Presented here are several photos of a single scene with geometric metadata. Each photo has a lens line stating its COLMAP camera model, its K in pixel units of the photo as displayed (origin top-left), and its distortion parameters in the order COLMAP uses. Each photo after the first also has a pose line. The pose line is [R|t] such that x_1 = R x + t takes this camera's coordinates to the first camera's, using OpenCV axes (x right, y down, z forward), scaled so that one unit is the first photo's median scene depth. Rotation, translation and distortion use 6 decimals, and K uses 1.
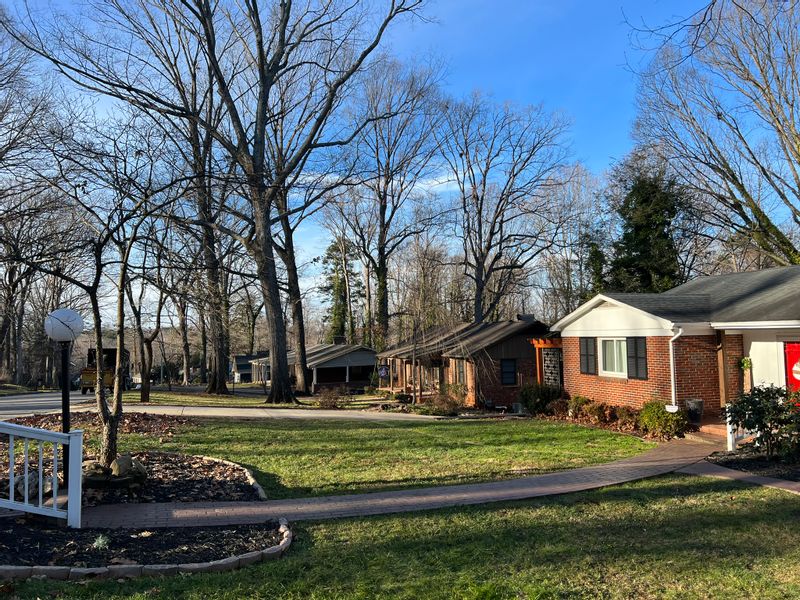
lens RADIAL K [[593.4, 0, 400.0], [0, 593.4, 300.0], [0, 0, 1]] dist [0.091446, -0.095399]
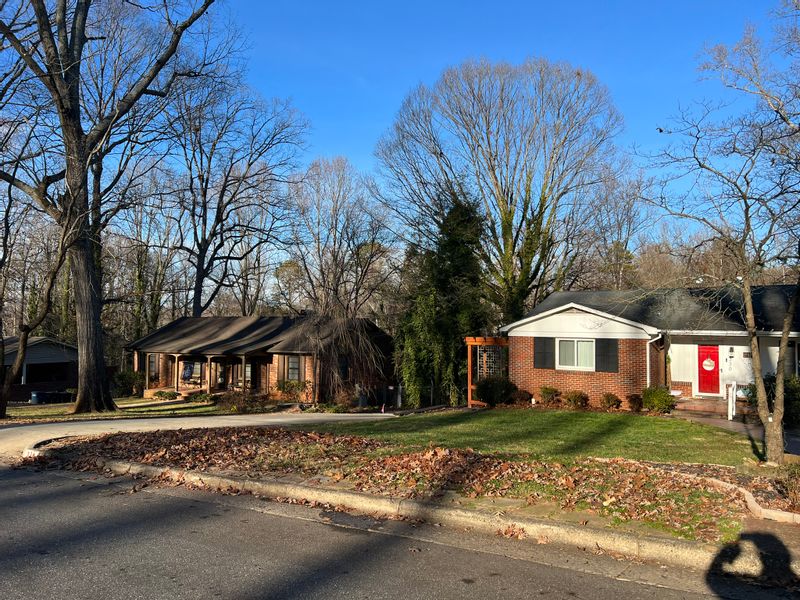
lens RADIAL K [[593.4, 0, 400.0], [0, 593.4, 300.0], [0, 0, 1]] dist [0.091446, -0.095399]
pose [[0.781341, 0.056639, 0.621529, -0.390488], [-0.063953, 0.997897, -0.010539, 0.010825], [-0.620819, -0.031514, 0.783320, 0.143987]]
